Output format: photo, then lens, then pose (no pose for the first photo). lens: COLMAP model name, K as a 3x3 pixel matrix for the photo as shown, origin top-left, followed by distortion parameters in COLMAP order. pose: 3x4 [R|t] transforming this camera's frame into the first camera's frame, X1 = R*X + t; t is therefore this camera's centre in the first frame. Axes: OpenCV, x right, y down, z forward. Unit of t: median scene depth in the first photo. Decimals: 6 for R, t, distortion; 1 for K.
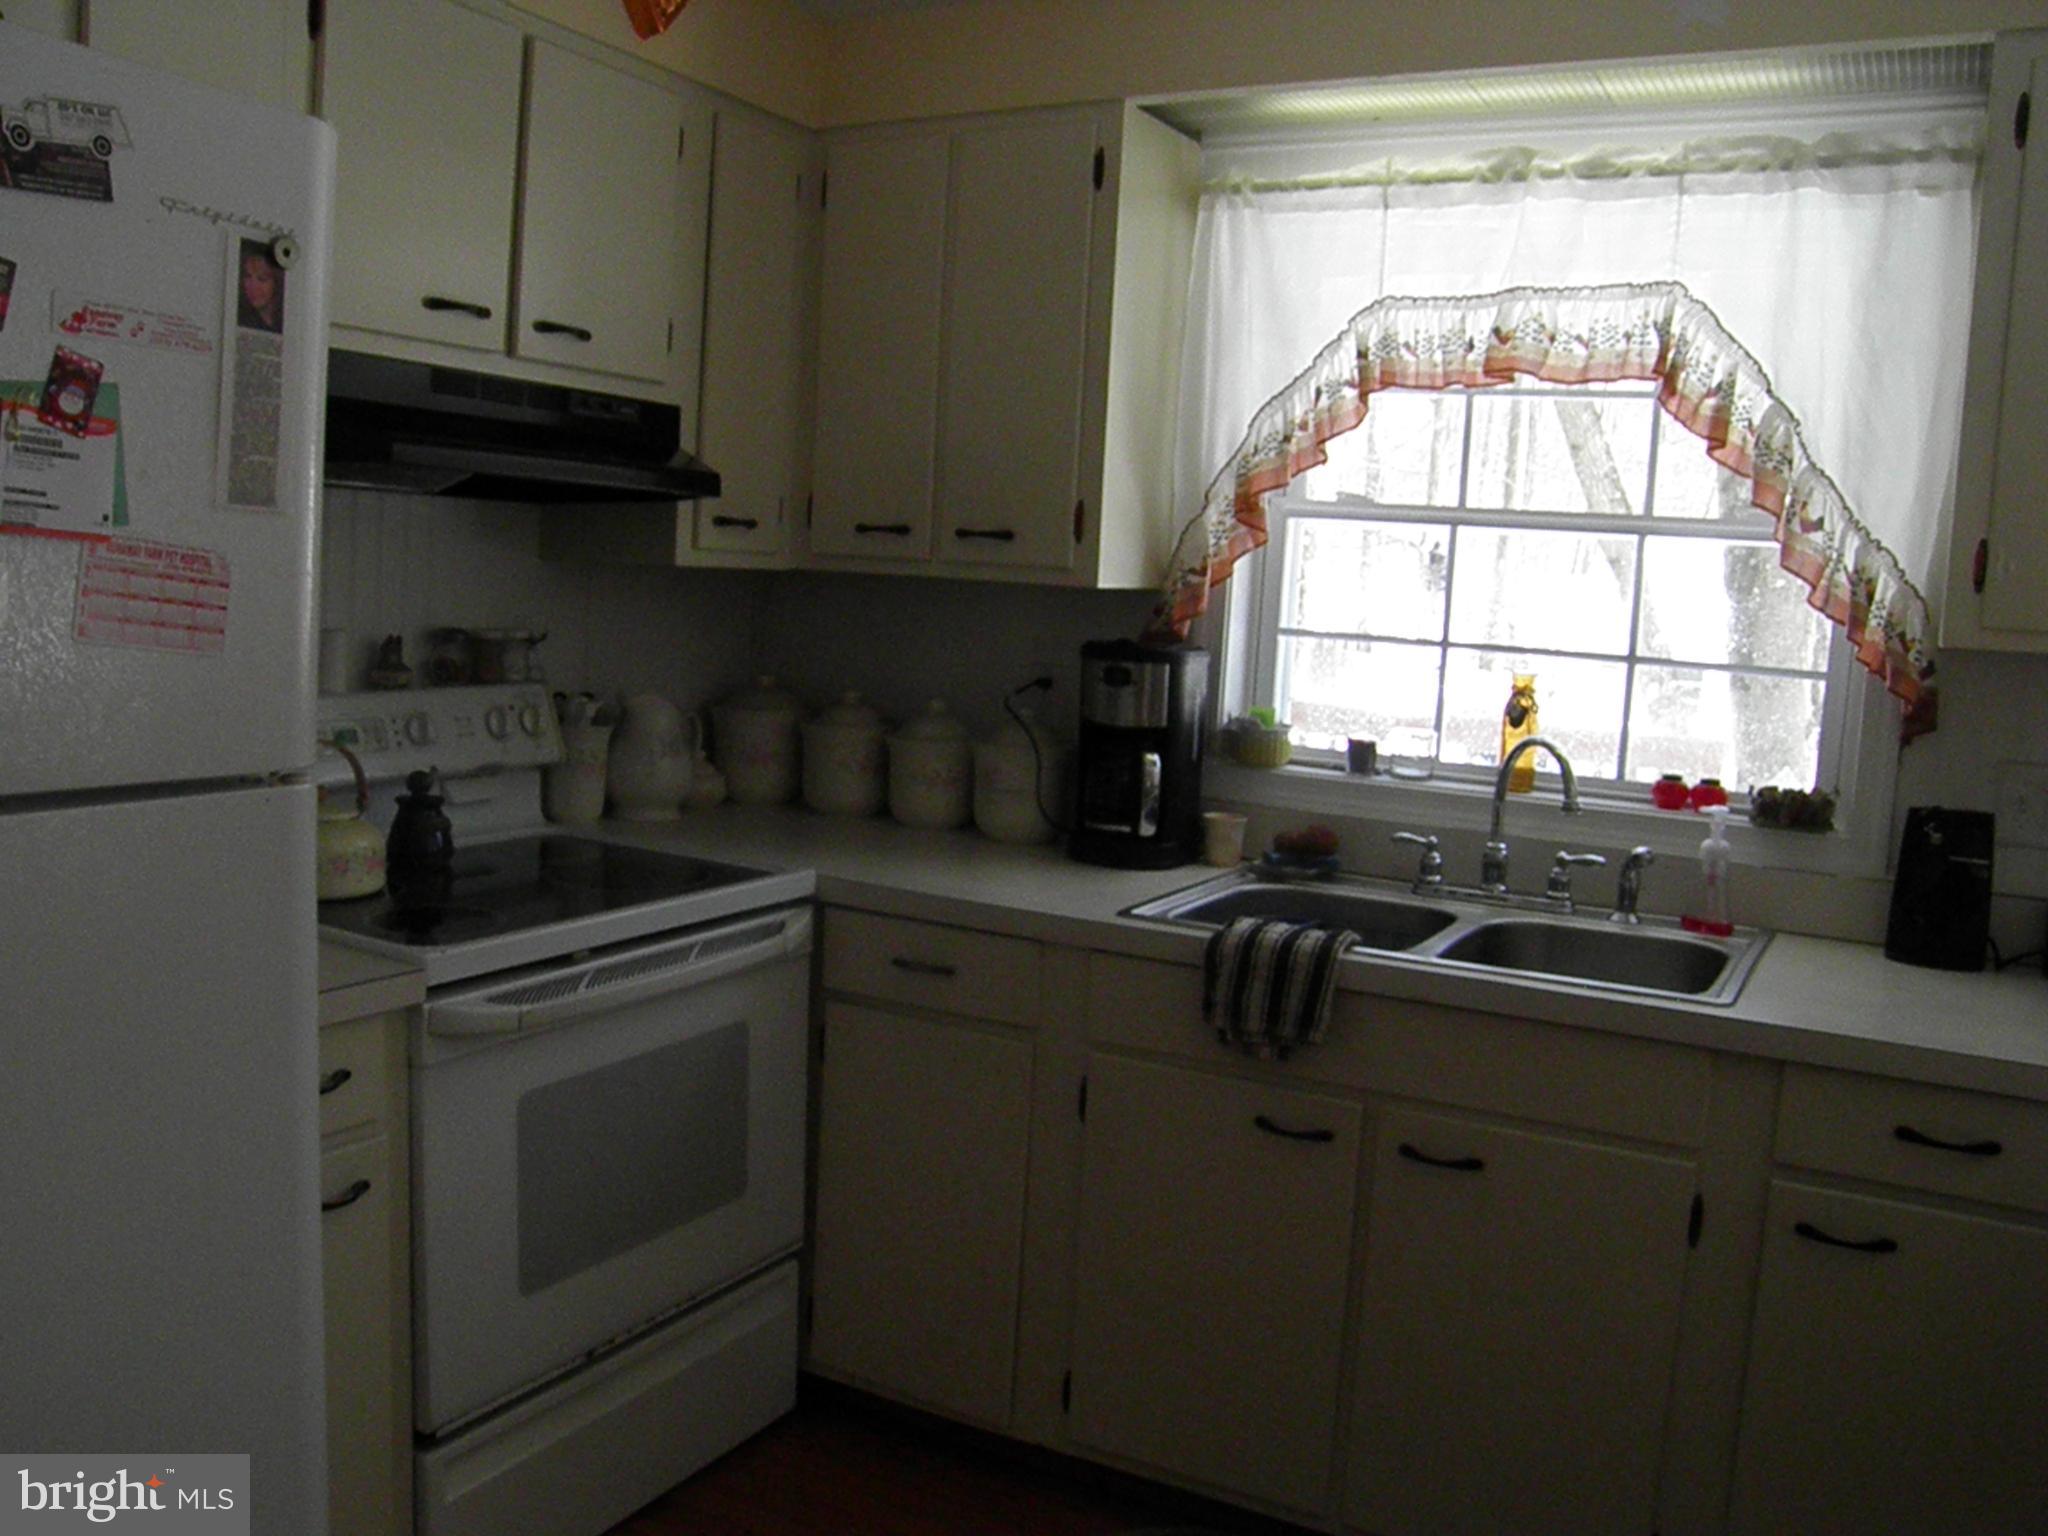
lens RADIAL K [[1696.6, 0, 1031.6], [0, 1696.6, 763.0], [0, 0, 1]] dist [-0.148091, 0.102635]
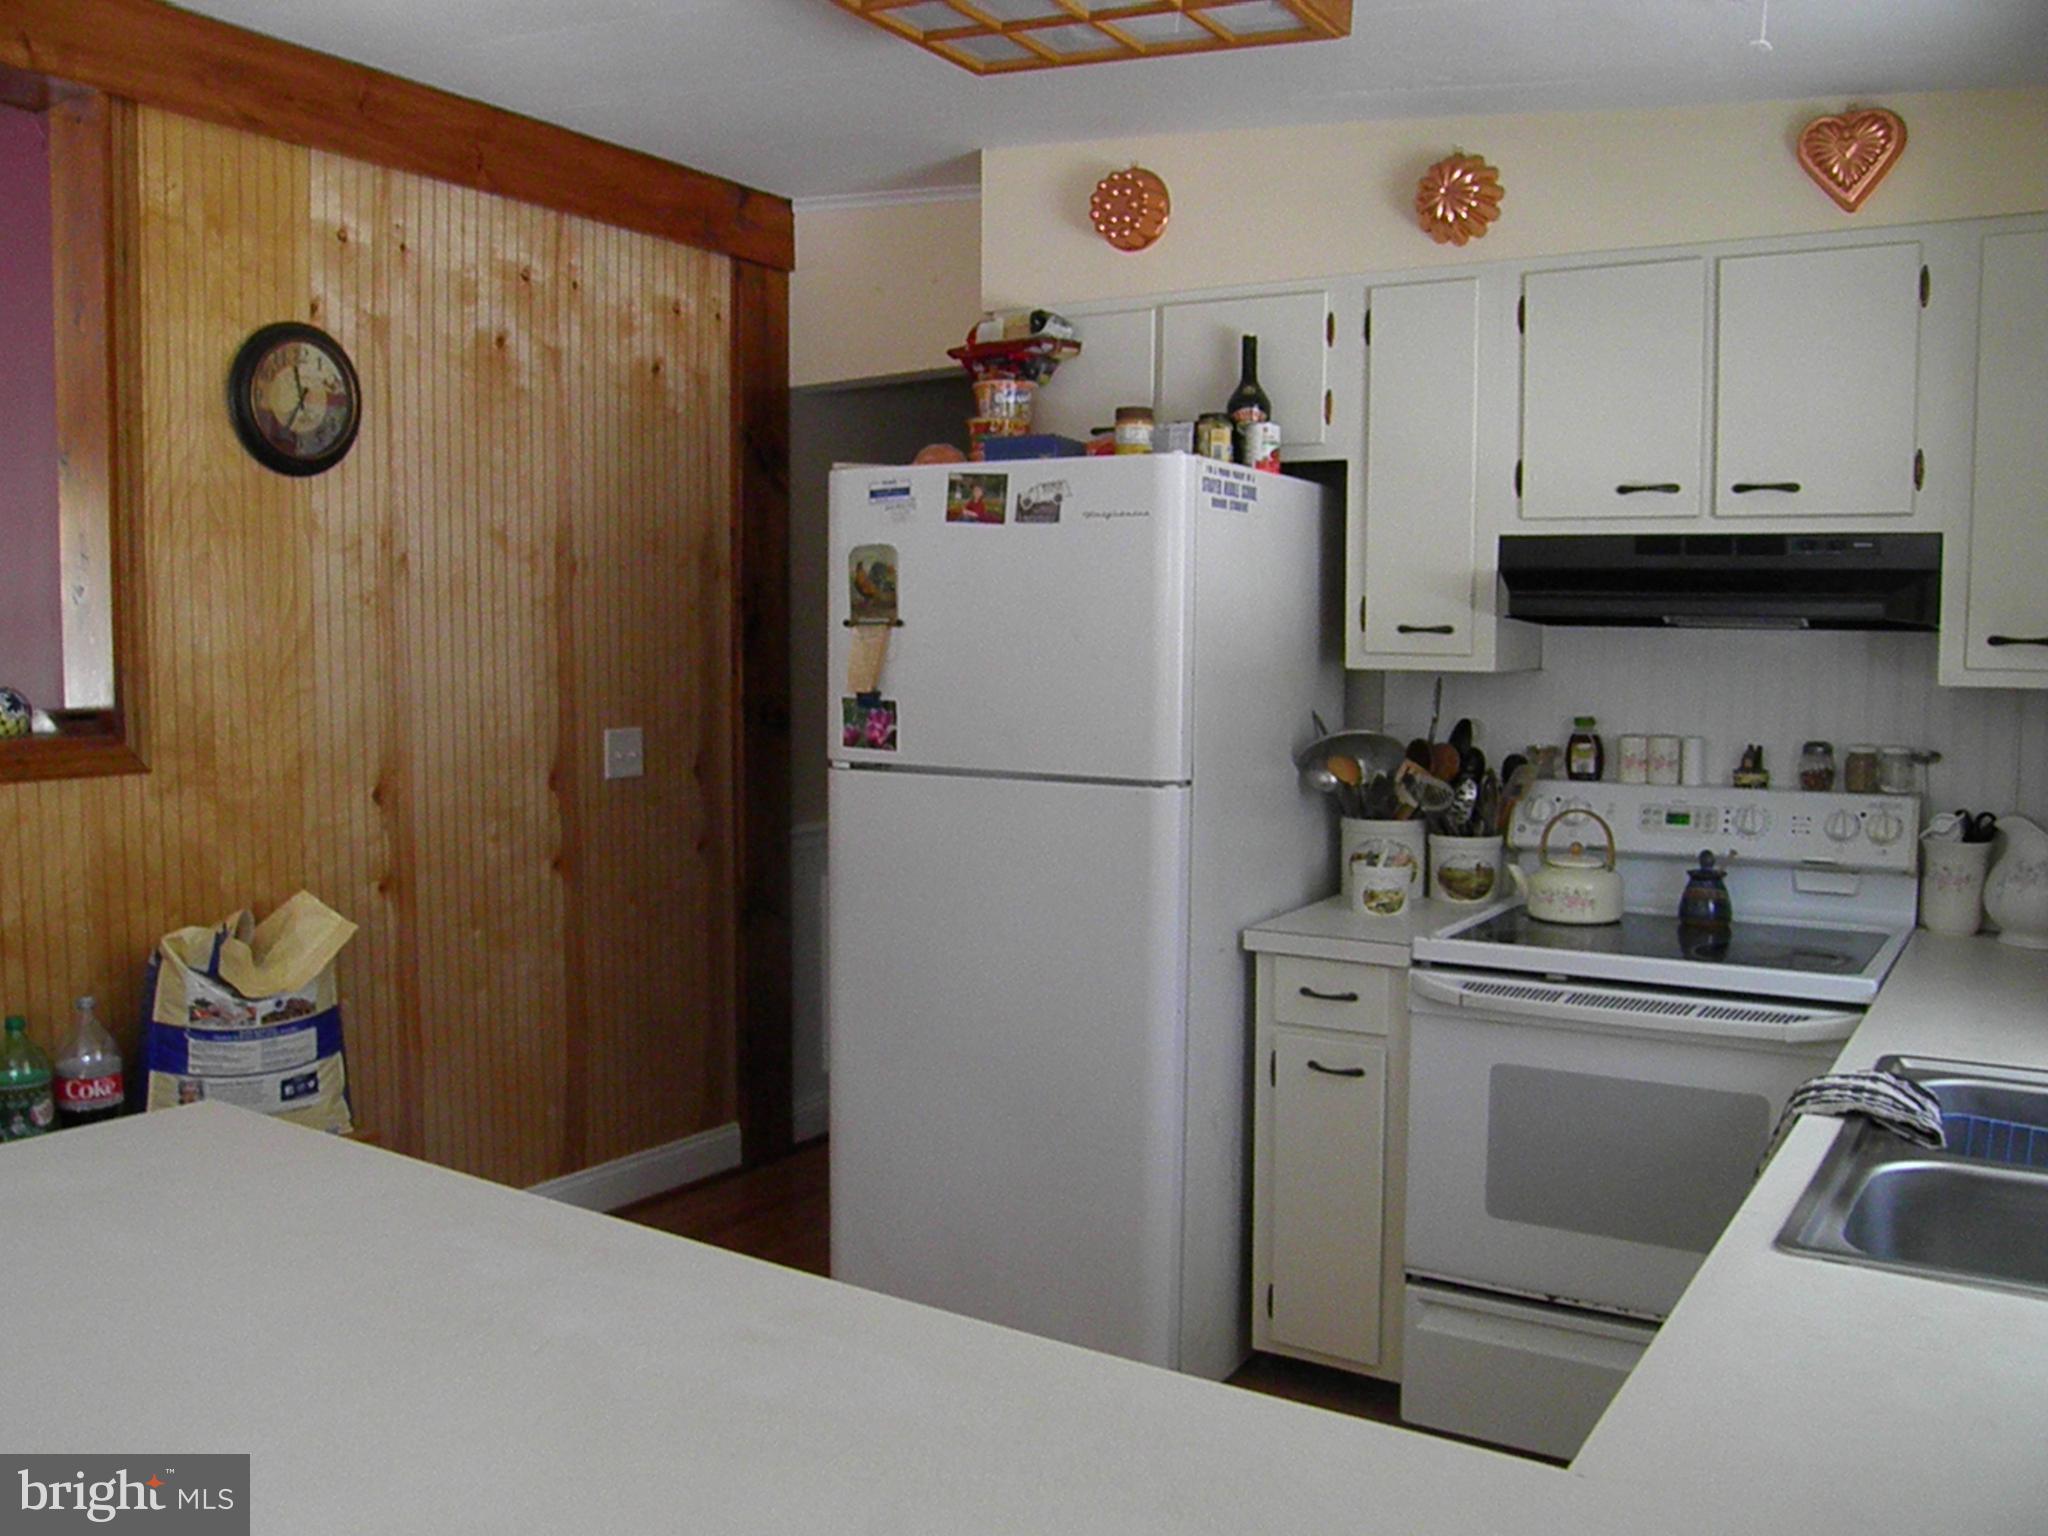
lens RADIAL K [[1696.6, 0, 1019.6], [0, 1696.6, 776.1], [0, 0, 1]] dist [-0.148091, 0.102635]
pose [[-0.071587, 0.026679, -0.997078, 0.911989], [-0.123403, 0.991725, 0.035396, -0.030751], [0.989771, 0.125577, -0.067702, 0.564826]]
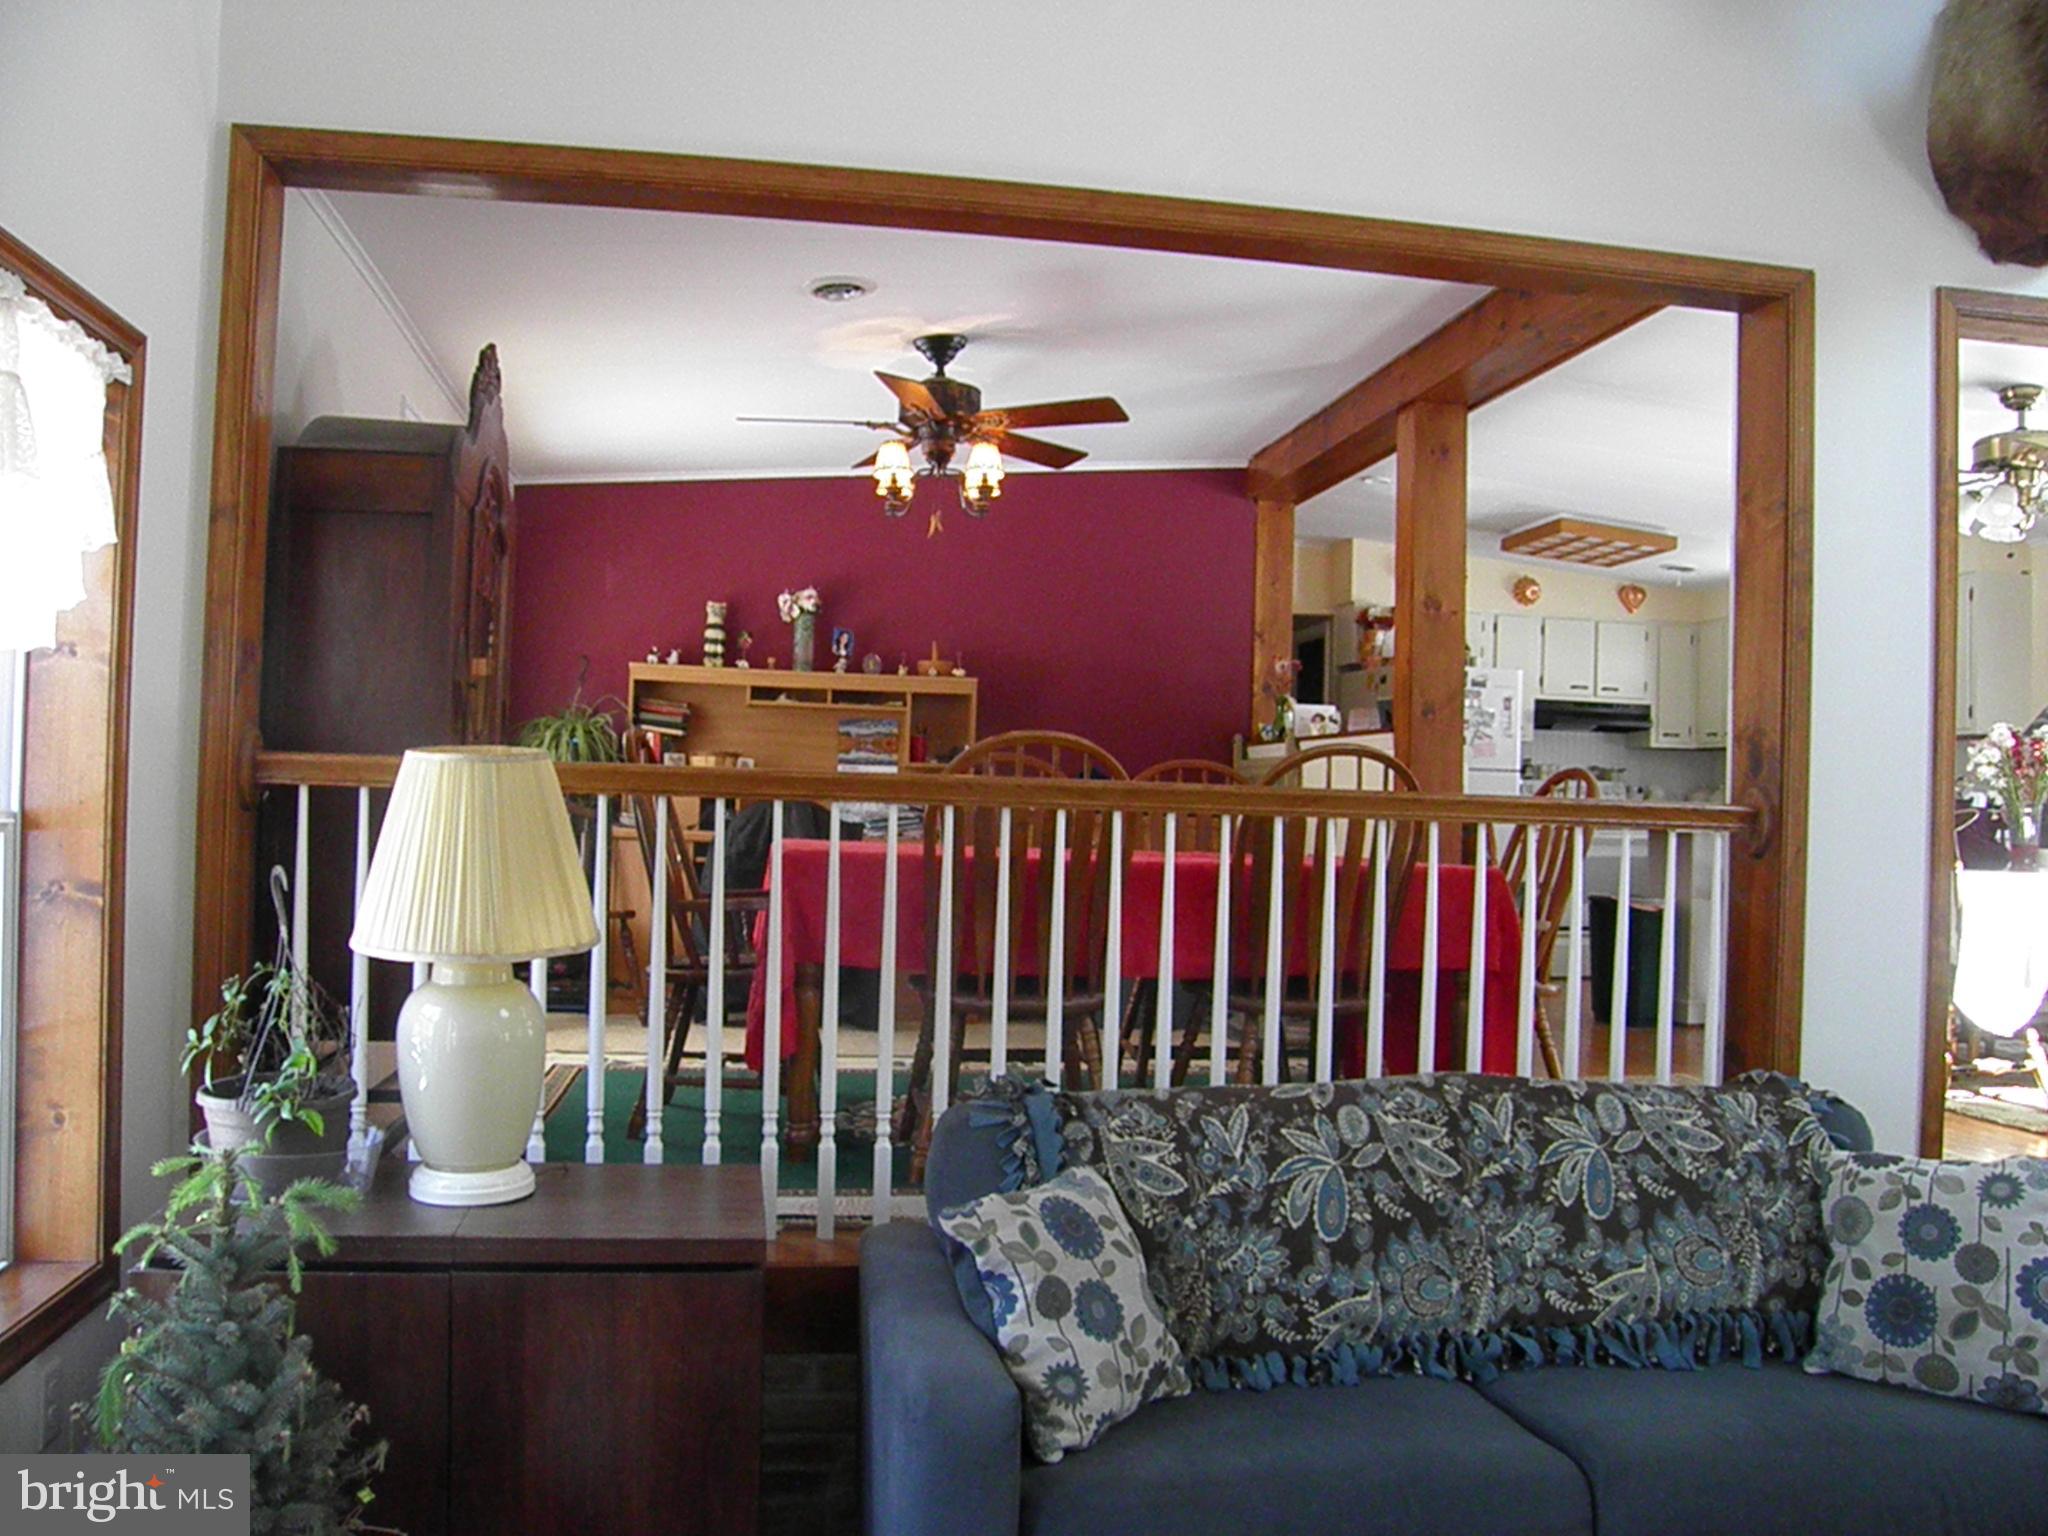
lens RADIAL K [[1696.6, 0, 1027.0], [0, 1696.6, 772.7], [0, 0, 1]] dist [-0.148091, 0.102635]
pose [[0.625781, -0.053902, -0.778134, 1.957137], [-0.078901, 0.988118, -0.131900, 0.584248], [0.775998, 0.143936, 0.614092, -2.543755]]
